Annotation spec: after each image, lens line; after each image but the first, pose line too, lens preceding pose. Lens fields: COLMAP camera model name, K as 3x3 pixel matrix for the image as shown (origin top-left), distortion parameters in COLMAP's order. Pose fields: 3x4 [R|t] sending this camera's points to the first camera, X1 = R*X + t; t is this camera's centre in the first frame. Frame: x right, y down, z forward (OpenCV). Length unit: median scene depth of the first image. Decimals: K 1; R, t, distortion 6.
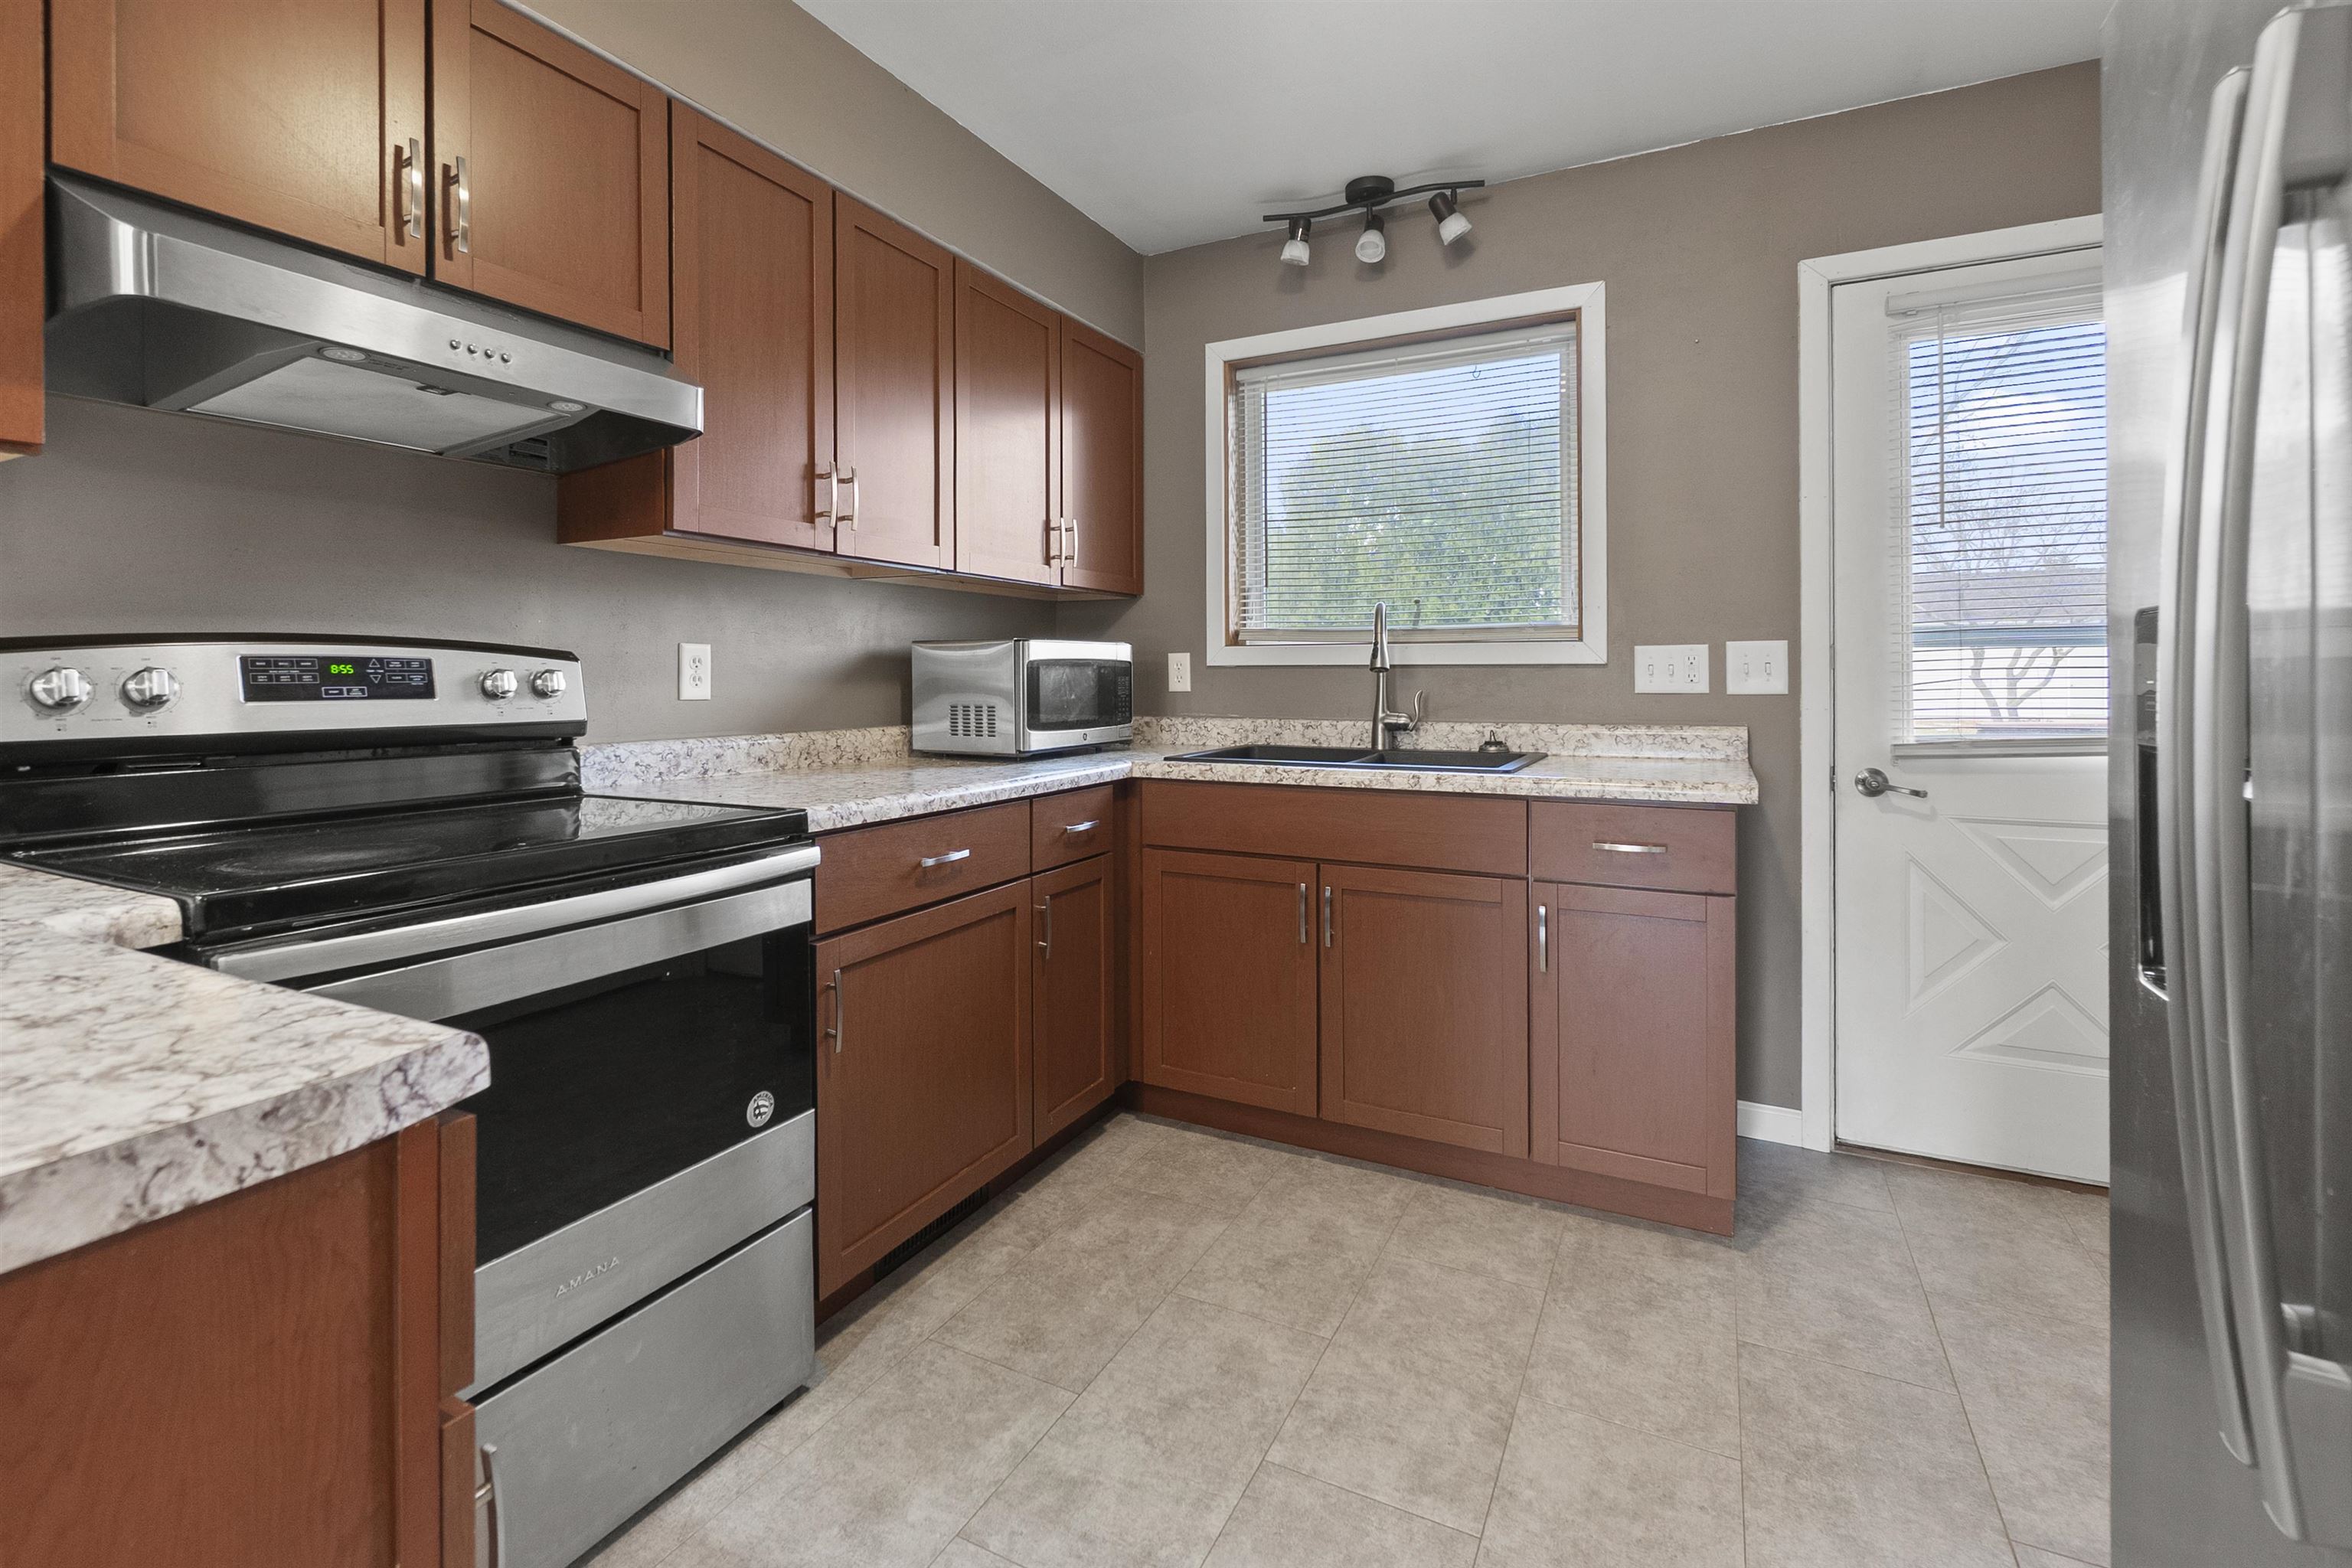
lens RADIAL K [[1034.1, 0, 1206.4], [0, 1034.1, 673.2], [0, 0, 1]] dist [-0.002711, -0.000339]
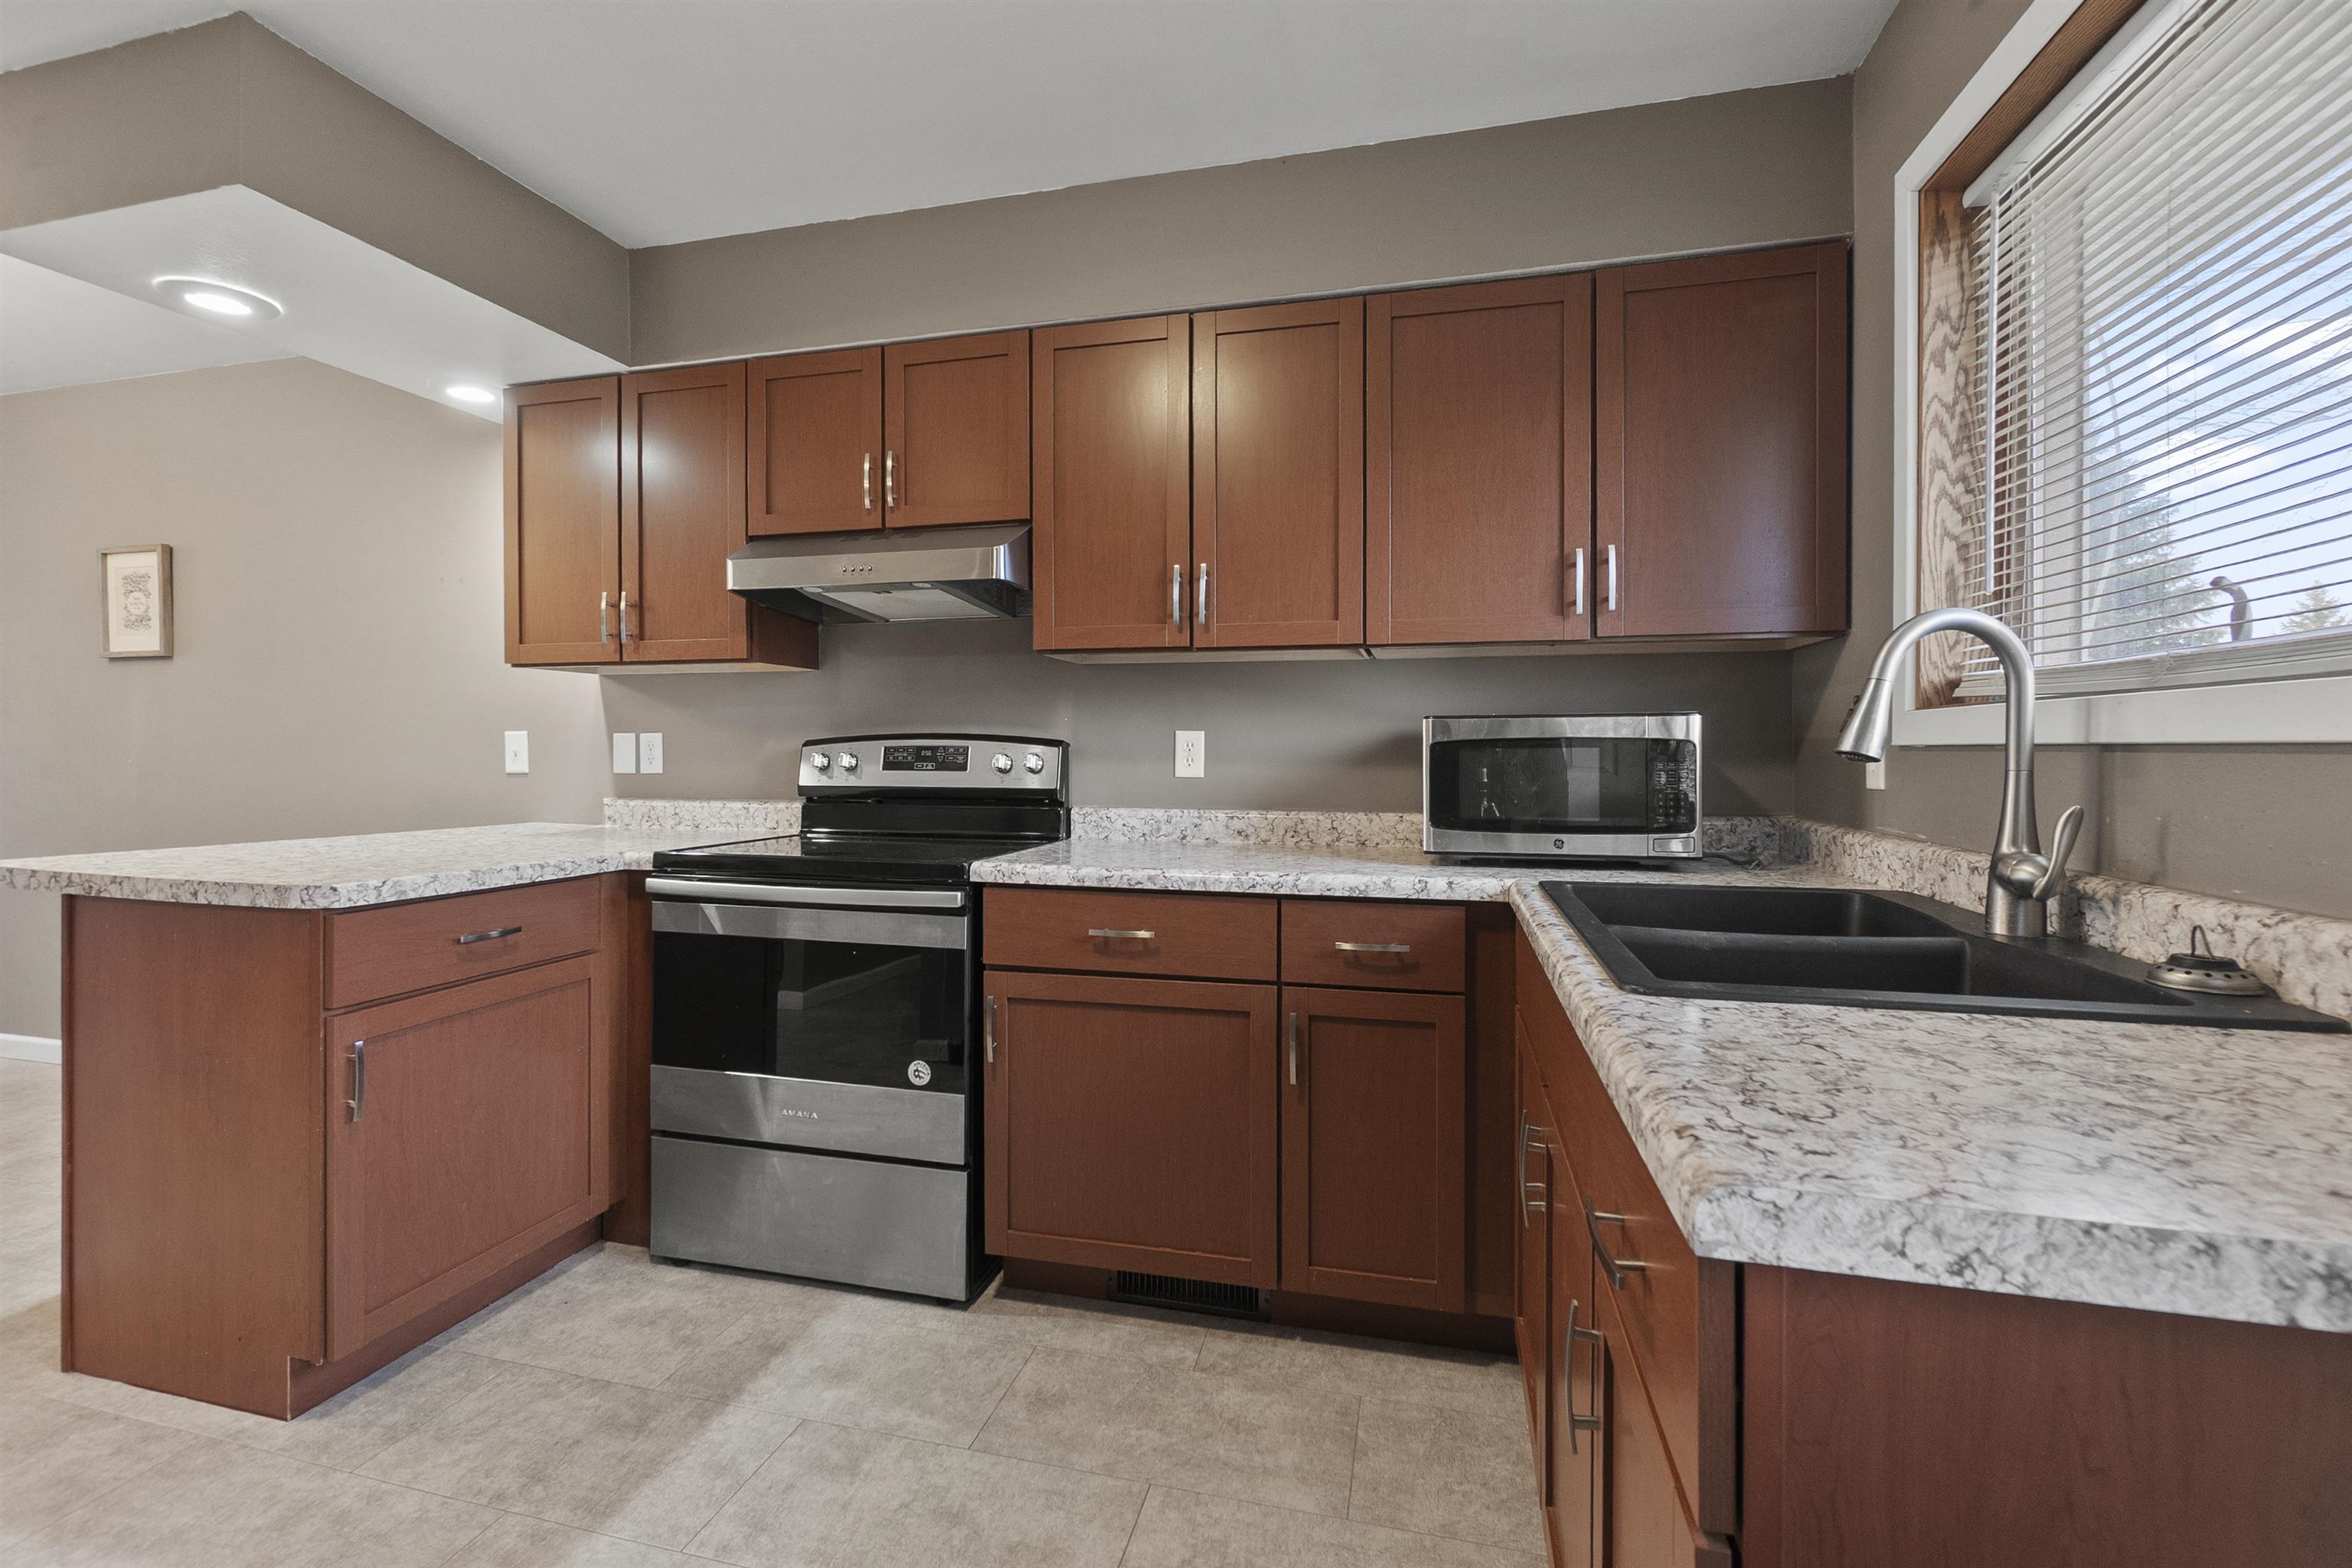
lens RADIAL K [[1034.1, 0, 1129.2], [0, 1034.1, 756.1], [0, 0, 1]] dist [-0.002711, -0.000339]
pose [[0.205410, 0.007571, -0.978647, 0.671213], [0.000497, 0.999969, 0.007841, -0.008415], [0.978676, -0.002097, 0.205400, 0.683143]]
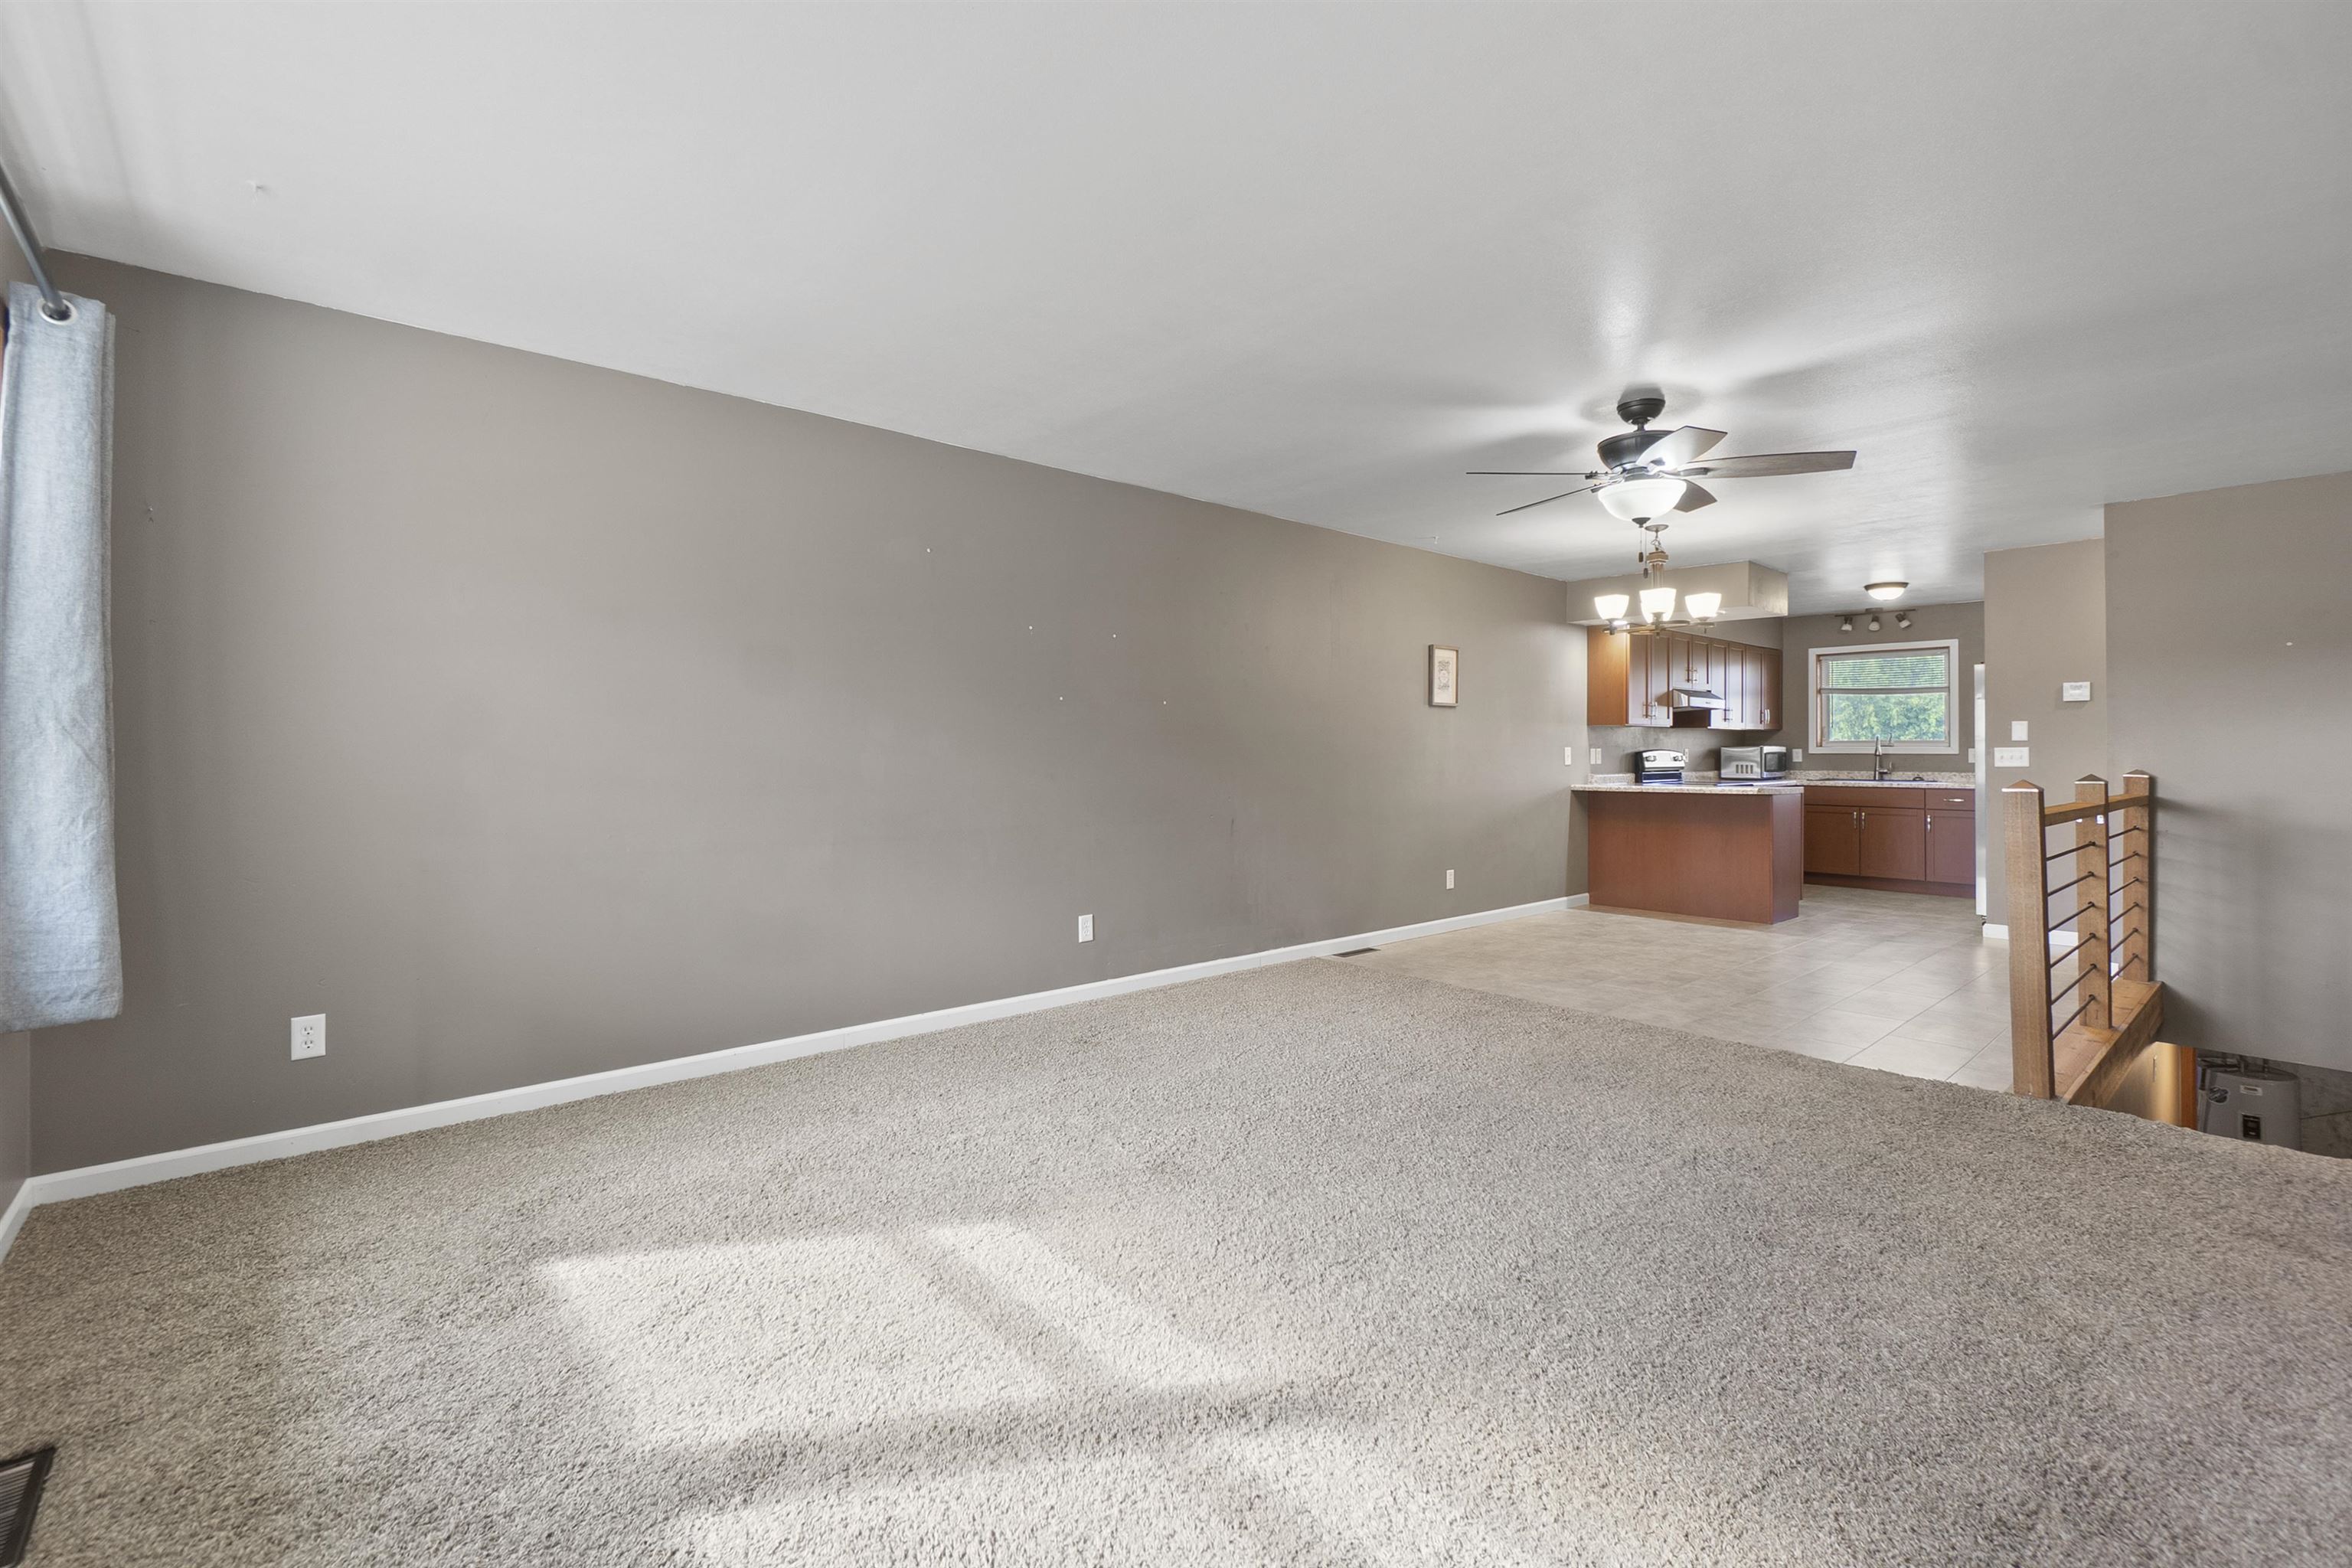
lens RADIAL K [[1034.1, 0, 1168.5], [0, 1034.1, 753.8], [0, 0, 1]] dist [-0.002711, -0.000339]
pose [[0.925508, 0.002474, -0.378721, -0.832439], [-0.000863, 0.999990, 0.004424, -0.025031], [0.378728, -0.003768, 0.925500, -3.568845]]
